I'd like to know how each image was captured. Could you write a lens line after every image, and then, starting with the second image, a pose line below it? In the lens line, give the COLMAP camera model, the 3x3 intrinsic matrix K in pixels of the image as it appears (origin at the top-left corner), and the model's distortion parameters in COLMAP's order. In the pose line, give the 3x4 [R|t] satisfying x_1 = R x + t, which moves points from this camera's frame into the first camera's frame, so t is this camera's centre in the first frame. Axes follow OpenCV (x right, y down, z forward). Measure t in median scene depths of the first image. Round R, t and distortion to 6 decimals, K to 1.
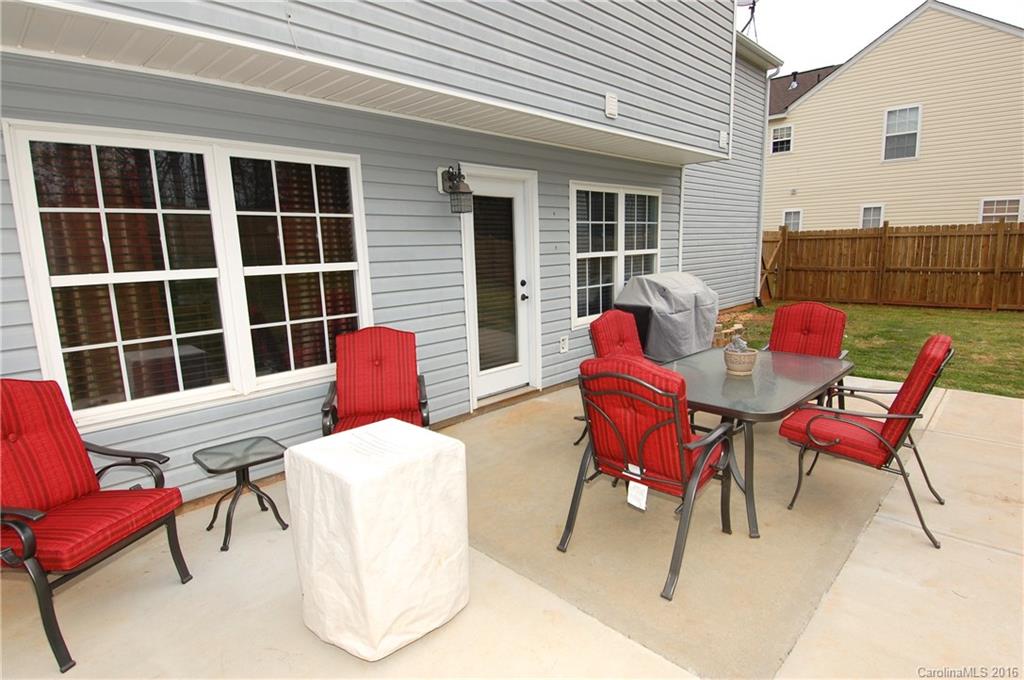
lens RADIAL K [[529.8, 0, 528.9], [0, 529.8, 341.0], [0, 0, 1]] dist [0.037421, -0.050793]
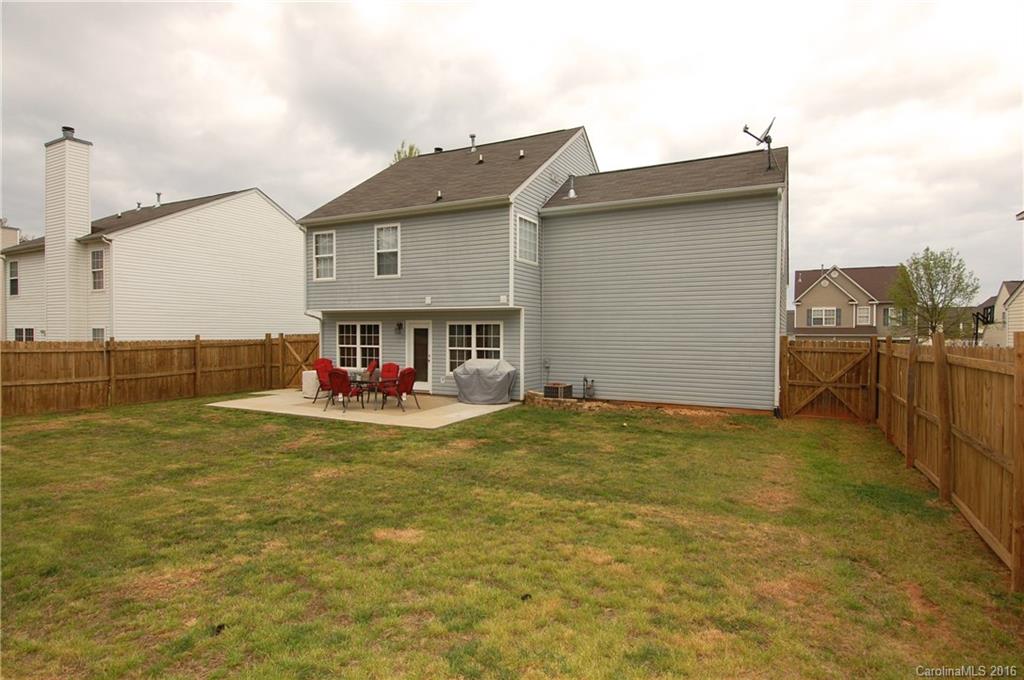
lens RADIAL K [[529.8, 0, 528.9], [0, 529.8, 341.0], [0, 0, 1]] dist [0.037421, -0.050793]
pose [[0.305266, 0.049282, -0.950991, 3.175615], [-0.178710, 0.983881, -0.006379, -0.289602], [0.935348, 0.171899, 0.309153, 0.623865]]
